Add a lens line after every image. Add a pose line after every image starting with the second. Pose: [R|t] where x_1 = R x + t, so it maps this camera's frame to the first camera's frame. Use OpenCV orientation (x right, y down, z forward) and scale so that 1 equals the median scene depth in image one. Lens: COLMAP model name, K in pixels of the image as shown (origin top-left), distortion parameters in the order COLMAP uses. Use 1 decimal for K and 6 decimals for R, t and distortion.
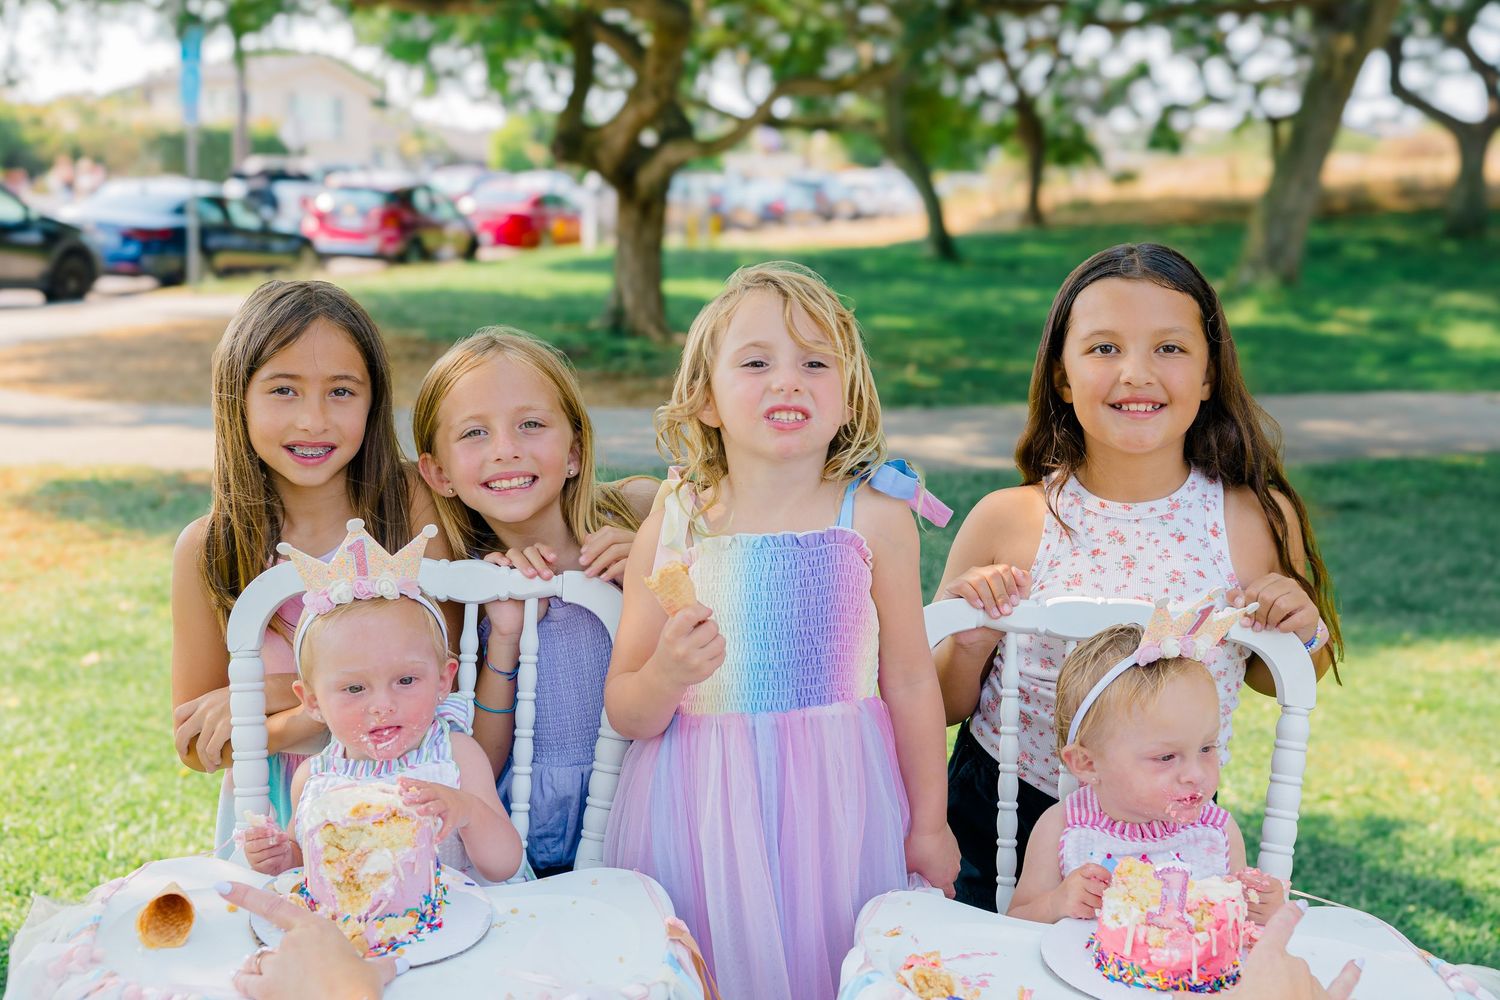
lens RADIAL K [[1853.9, 0, 724.4], [0, 1853.9, 499.8], [0, 0, 1]] dist [0.006813, 0.037781]
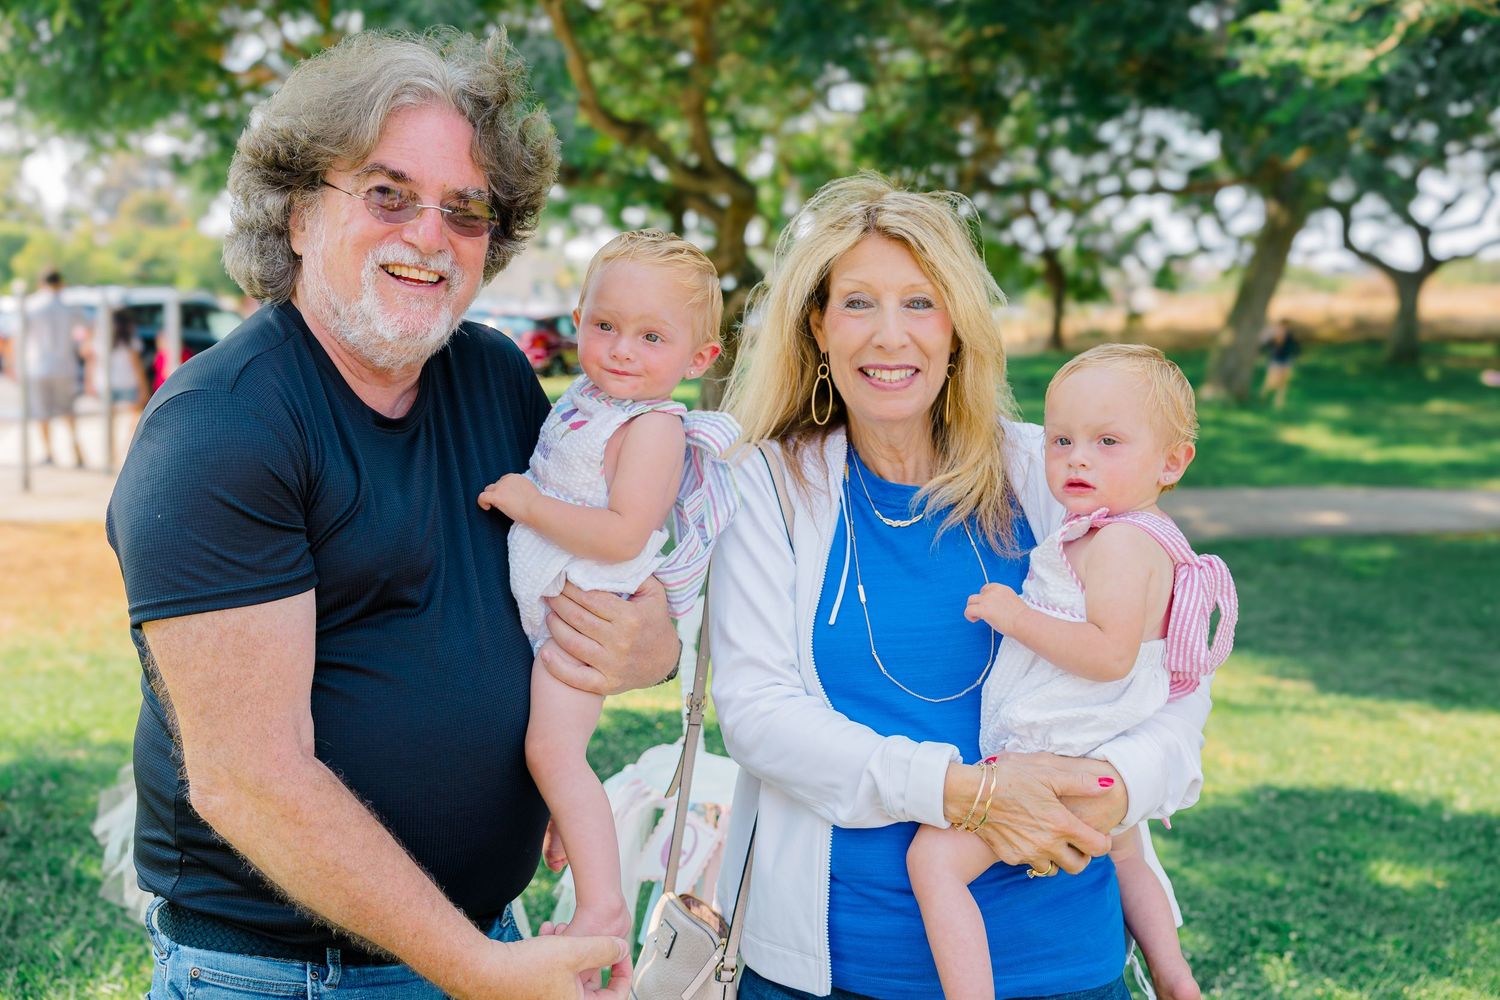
lens RADIAL K [[1619.7, 0, 791.8], [0, 1619.7, 534.1], [0, 0, 1]] dist [0.026866, -0.015895]
pose [[0.998940, 0.015786, -0.043229, 0.054221], [-0.016831, 0.999572, -0.023910, 0.006074], [0.042833, 0.024612, 0.998779, -0.123873]]
